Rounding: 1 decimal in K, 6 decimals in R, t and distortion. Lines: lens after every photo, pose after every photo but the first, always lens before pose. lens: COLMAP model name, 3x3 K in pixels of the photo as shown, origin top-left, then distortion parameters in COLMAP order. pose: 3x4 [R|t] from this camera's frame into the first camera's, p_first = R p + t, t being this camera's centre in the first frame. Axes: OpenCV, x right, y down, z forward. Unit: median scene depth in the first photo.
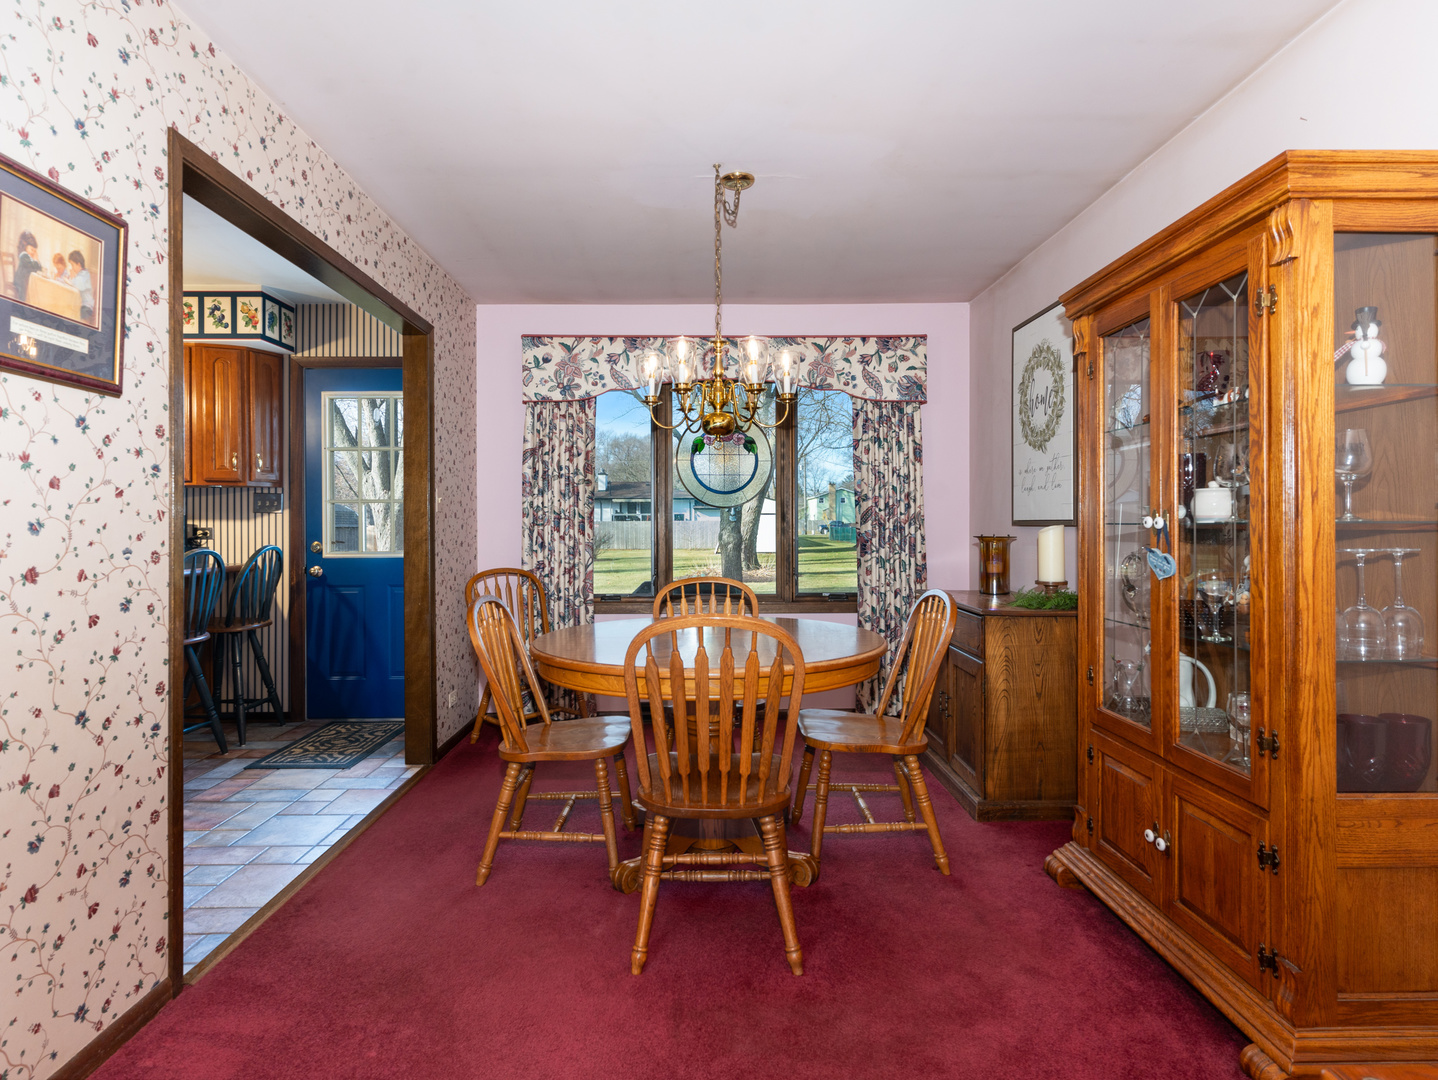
lens RADIAL K [[798.2, 0, 713.2], [0, 798.2, 537.0], [0, 0, 1]] dist [-0.002076, 0.000652]
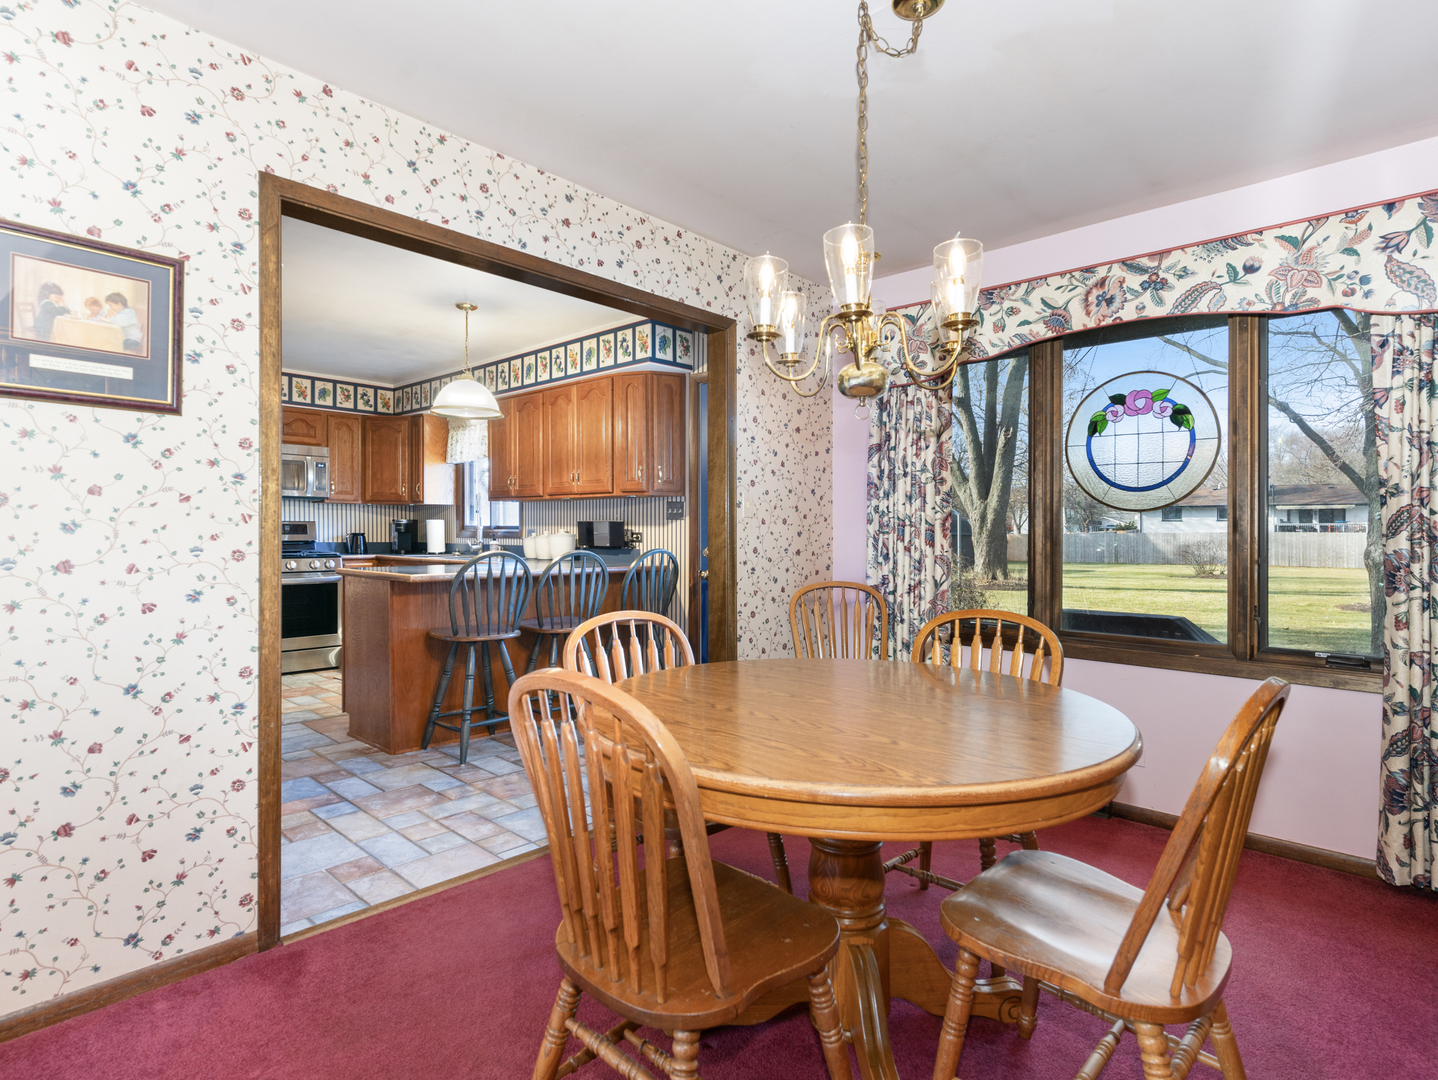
lens RADIAL K [[766.0, 0, 721.6], [0, 766.0, 537.5], [0, 0, 1]] dist [0.000106, -0.000072]
pose [[0.718229, 0.014560, -0.695654, 0.368397], [-0.021627, 0.999765, -0.001403, -0.009025], [0.695470, 0.016053, 0.718375, 0.471799]]
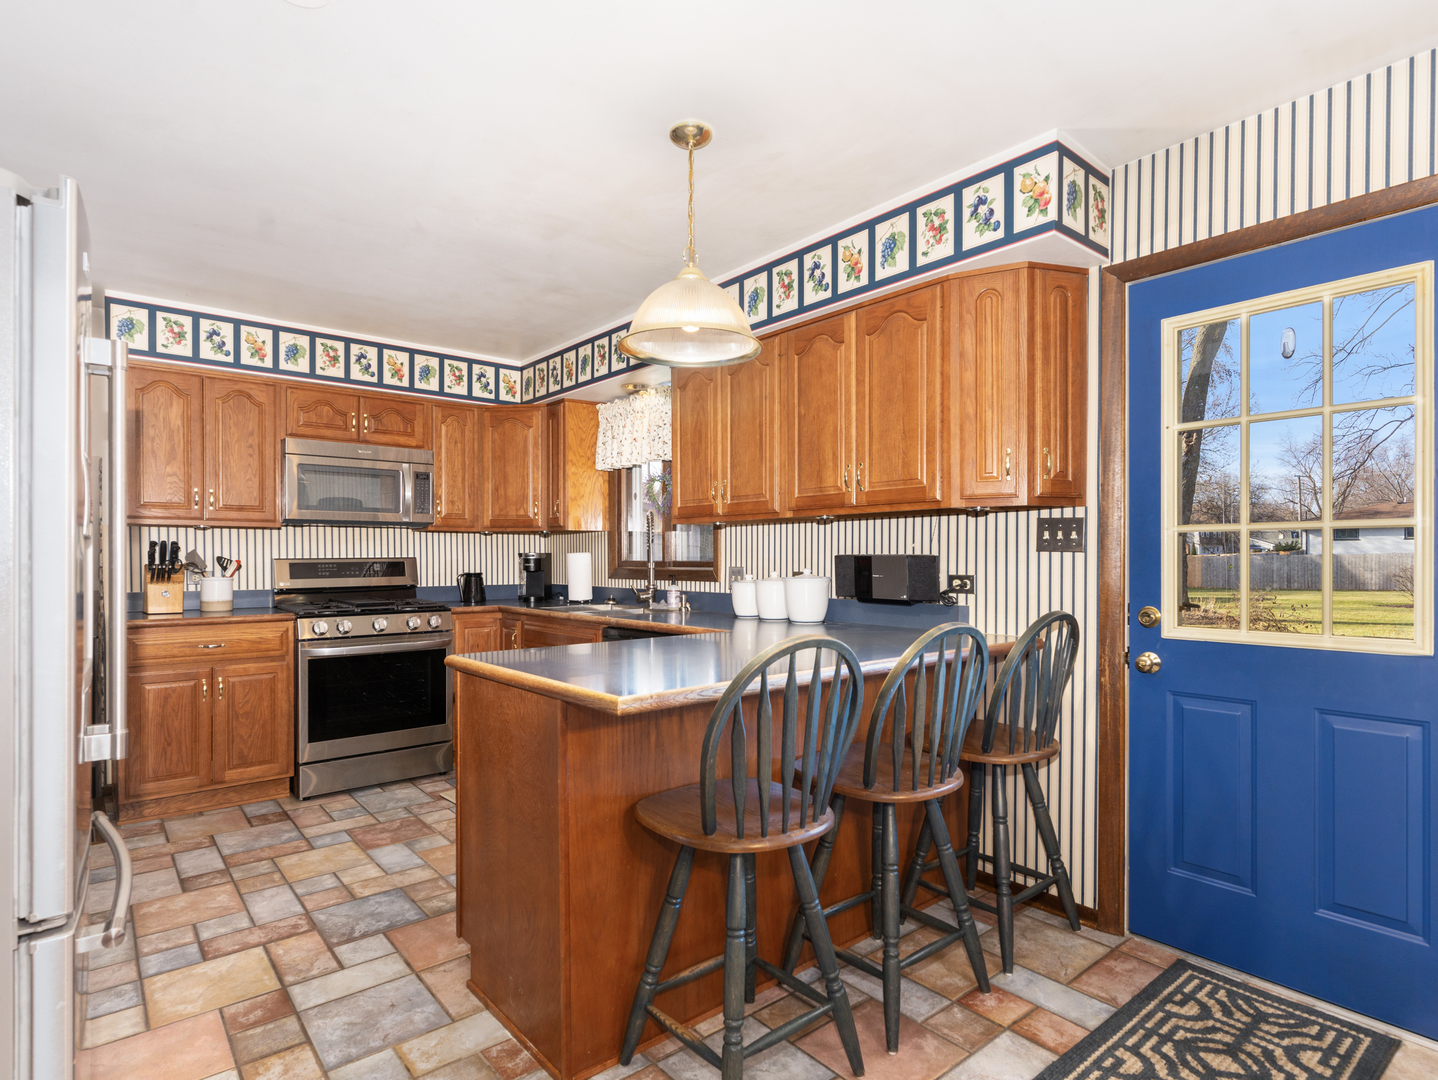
lens RADIAL K [[766.0, 0, 721.6], [0, 766.0, 550.0], [0, 0, 1]] dist [0.000106, -0.000072]
pose [[0.631521, -0.004636, -0.775345, -0.467900], [-0.012367, 0.999795, -0.016050, -0.032379], [0.775260, 0.019724, 0.631334, 0.761300]]
